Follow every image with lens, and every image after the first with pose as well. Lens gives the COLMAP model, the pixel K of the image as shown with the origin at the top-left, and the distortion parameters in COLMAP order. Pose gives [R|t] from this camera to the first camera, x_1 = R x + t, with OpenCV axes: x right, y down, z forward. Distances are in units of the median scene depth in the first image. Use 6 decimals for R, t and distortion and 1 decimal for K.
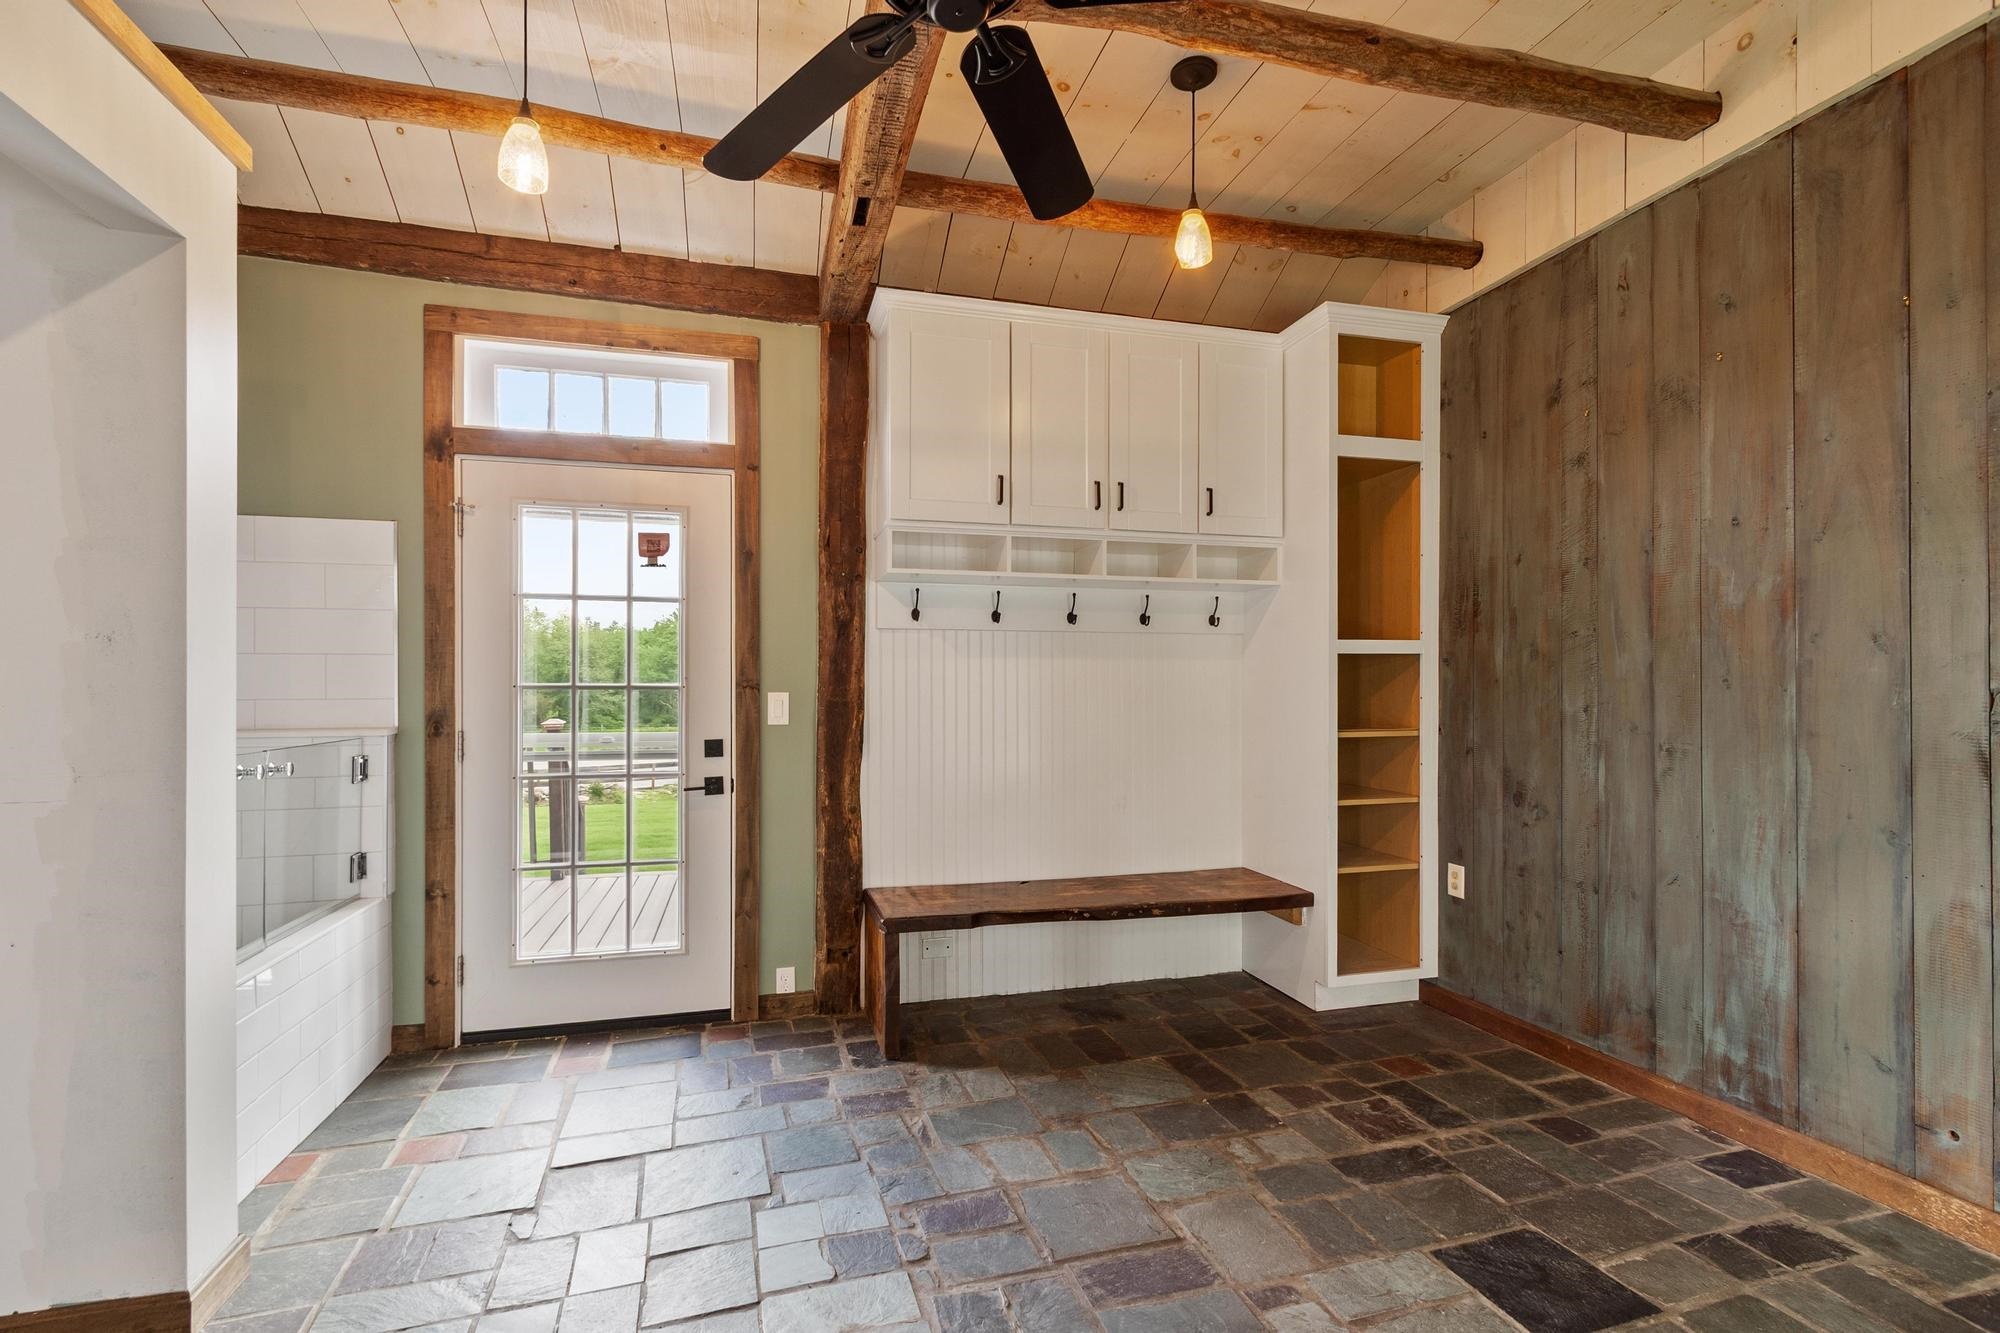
lens RADIAL K [[878.1, 0, 1000.6], [0, 878.1, 672.3], [0, 0, 1]] dist [-0.001276, -0.000172]
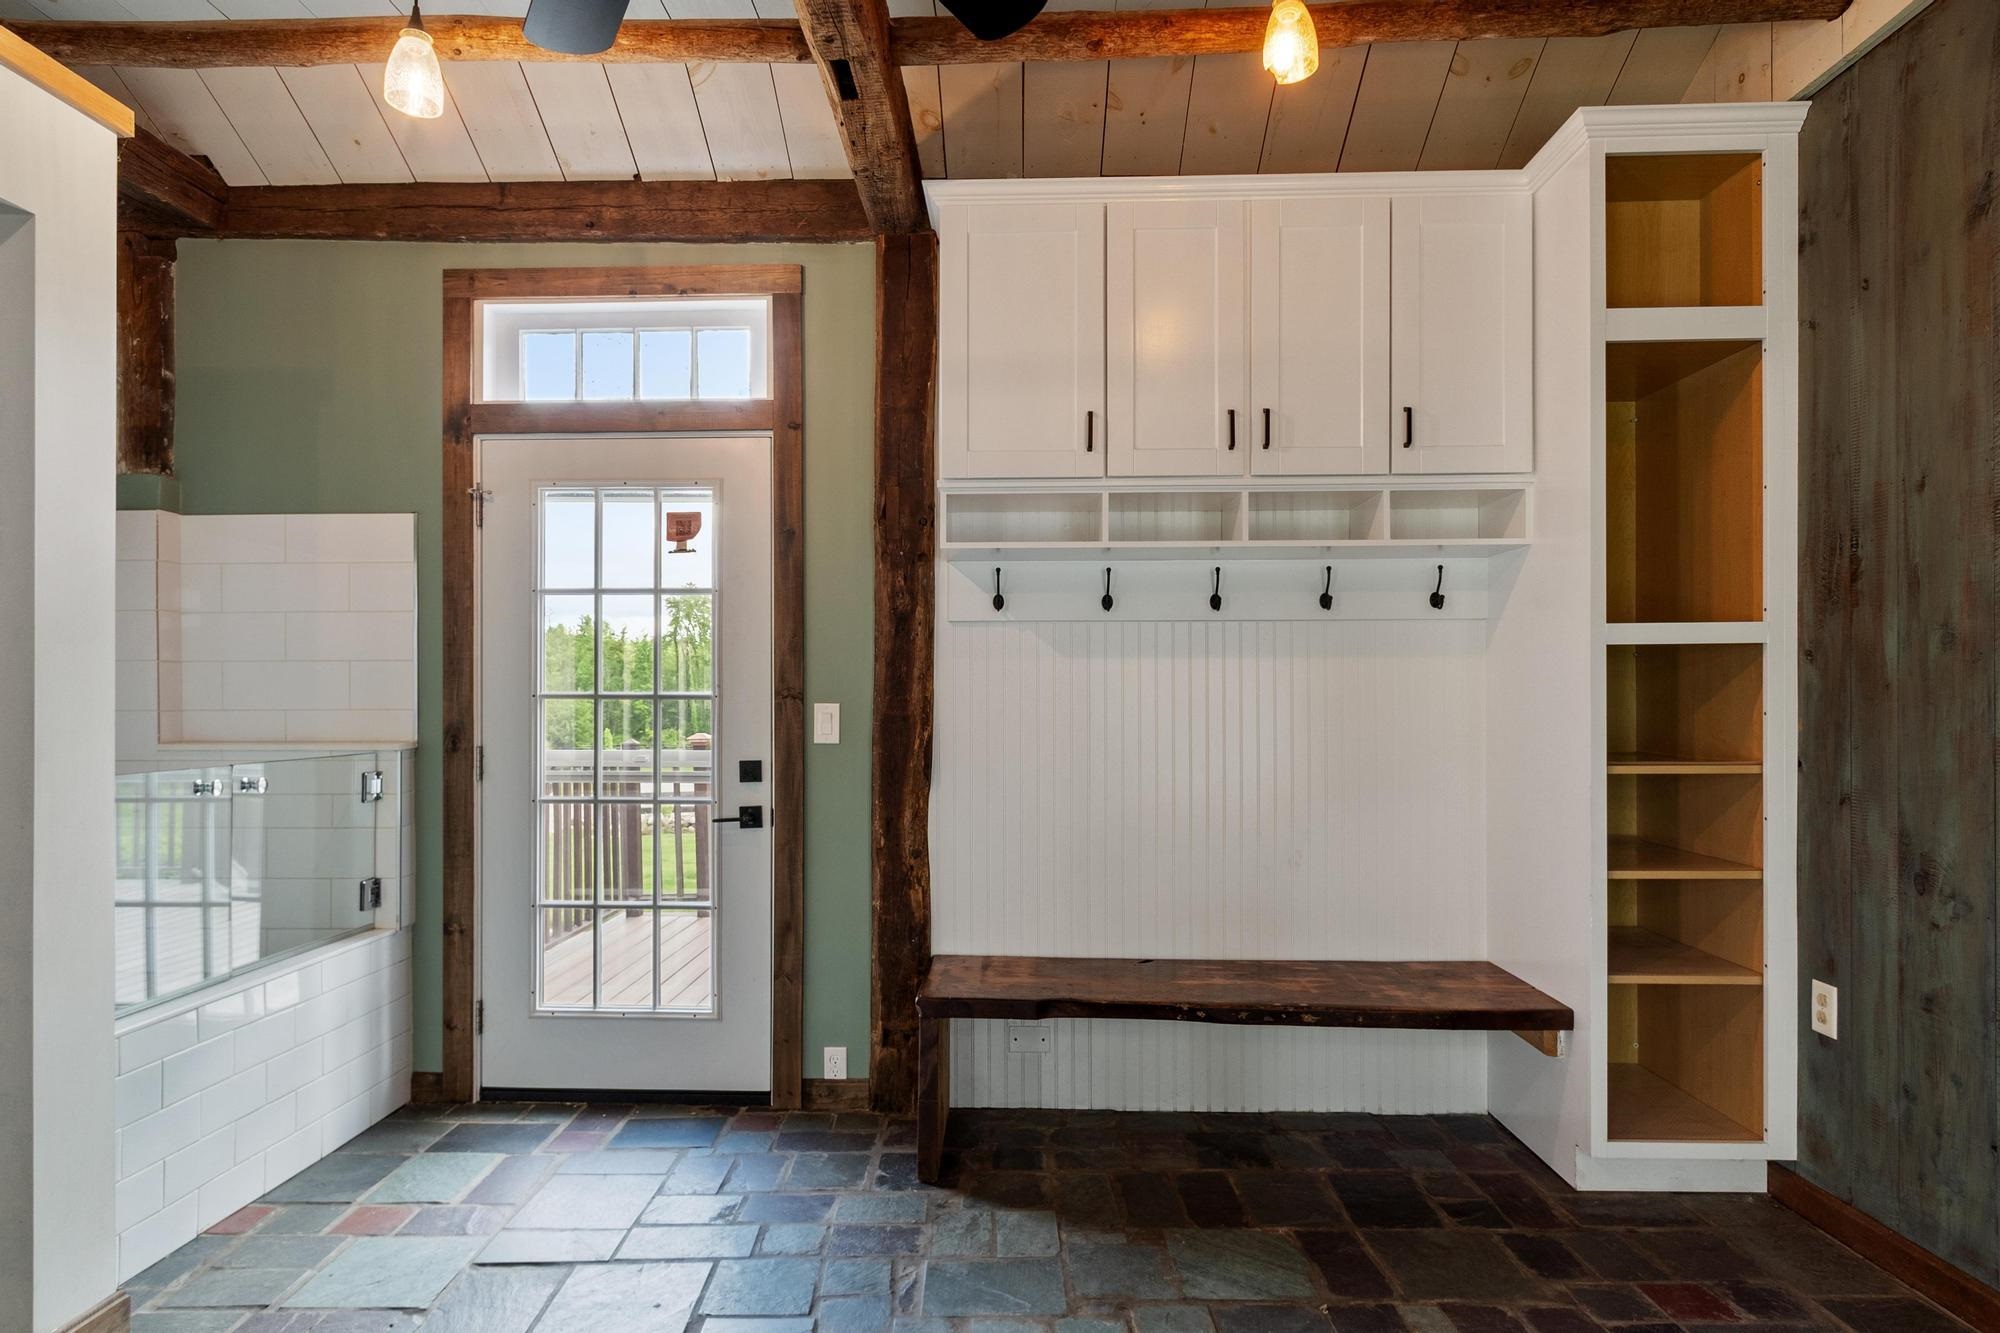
lens RADIAL K [[1080.8, 0, 1004.2], [0, 1080.8, 677.9], [0, 0, 1]] dist [-0.000886, -0.002599]
pose [[0.955637, -0.005378, -0.294498, 0.199853], [0.004794, 0.999985, -0.002705, 0.003227], [0.294508, 0.001173, 0.955648, 0.106482]]
